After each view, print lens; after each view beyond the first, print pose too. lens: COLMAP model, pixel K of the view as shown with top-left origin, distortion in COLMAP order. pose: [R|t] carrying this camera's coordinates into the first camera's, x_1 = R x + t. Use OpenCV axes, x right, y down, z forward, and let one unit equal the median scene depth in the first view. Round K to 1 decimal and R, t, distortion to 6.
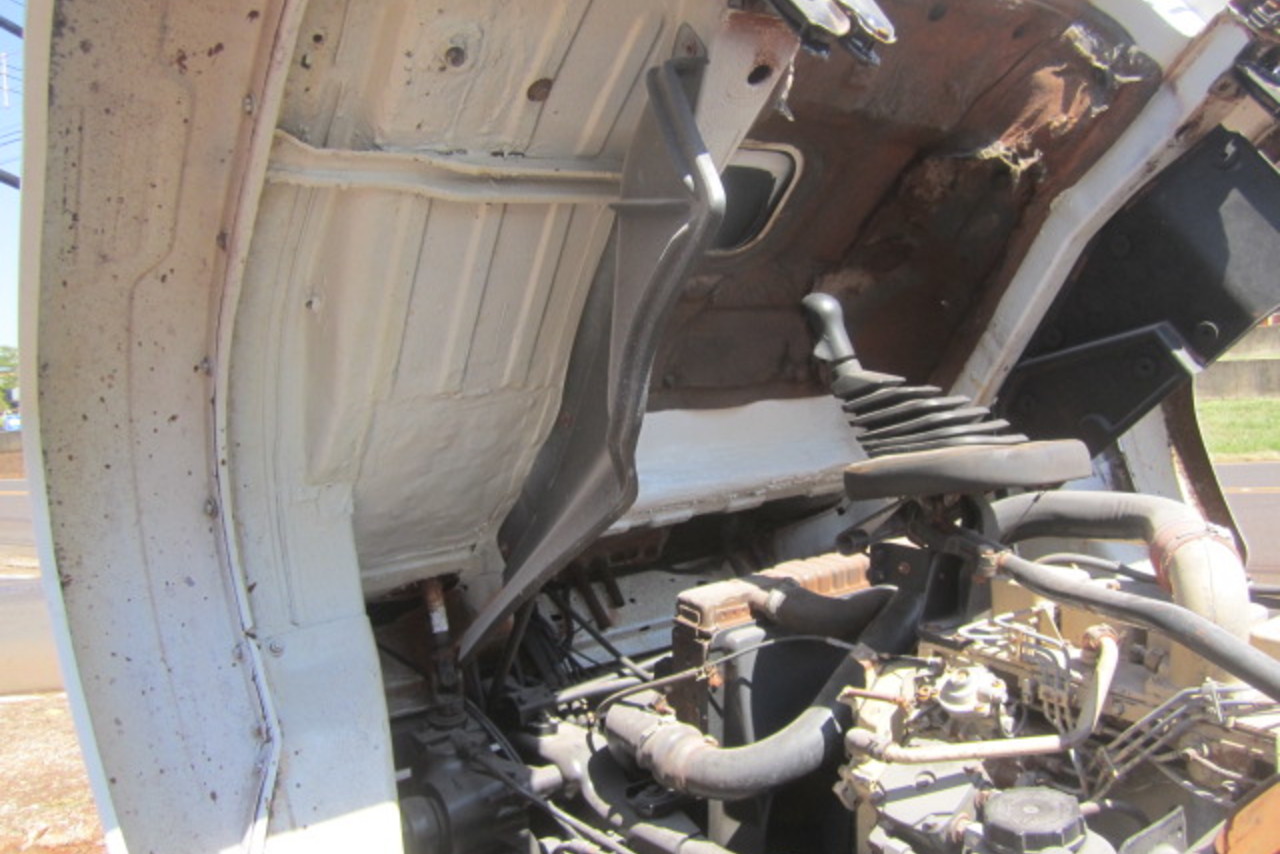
lens RADIAL K [[1054.3, 0, 625.4], [0, 1054.3, 407.5], [0, 0, 1]] dist [-0.054726, 0.014179]
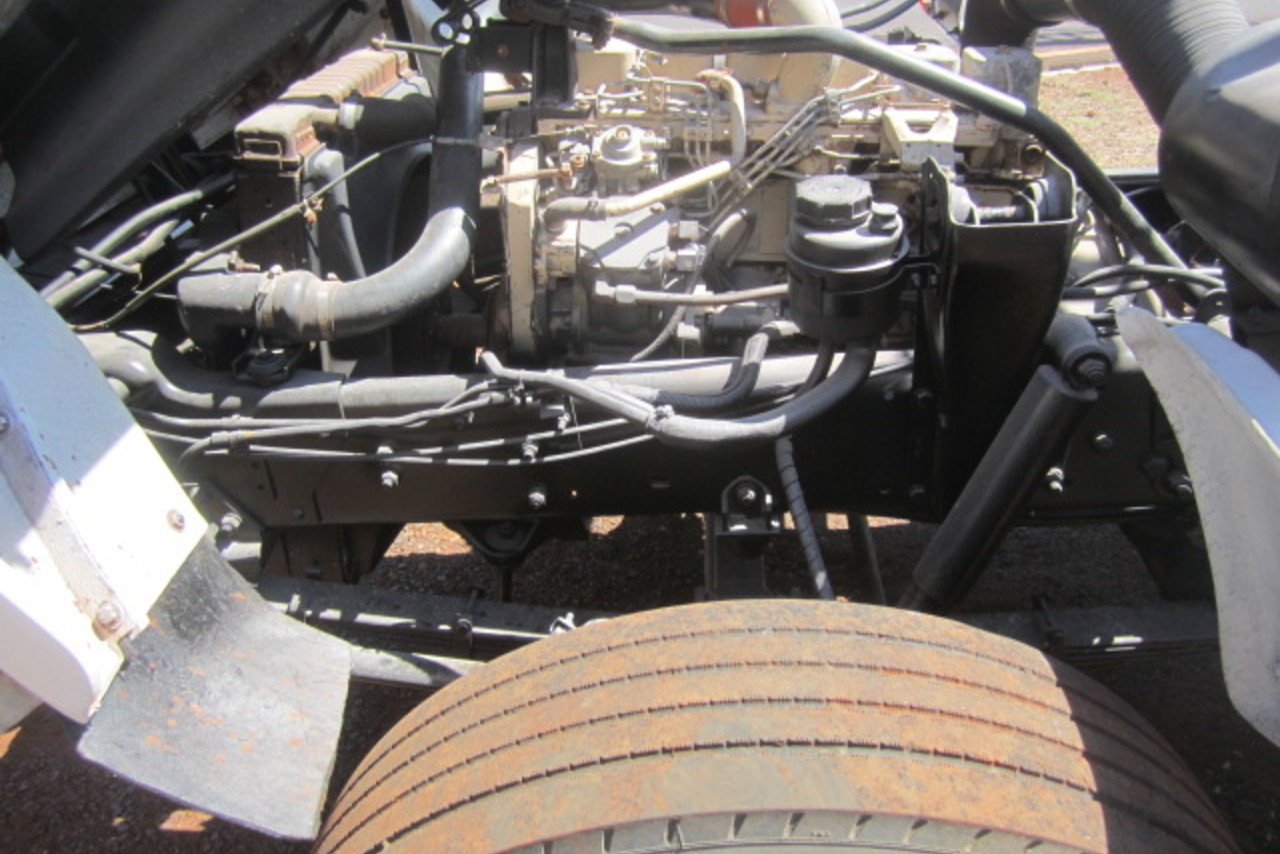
lens RADIAL K [[1054.3, 0, 625.4], [0, 1054.3, 407.5], [0, 0, 1]] dist [-0.054726, 0.014179]
pose [[0.619016, -0.327541, 0.713818, -0.436848], [0.041738, 0.921319, 0.386560, 0.079593], [-0.784268, -0.209493, 0.583983, 0.245356]]
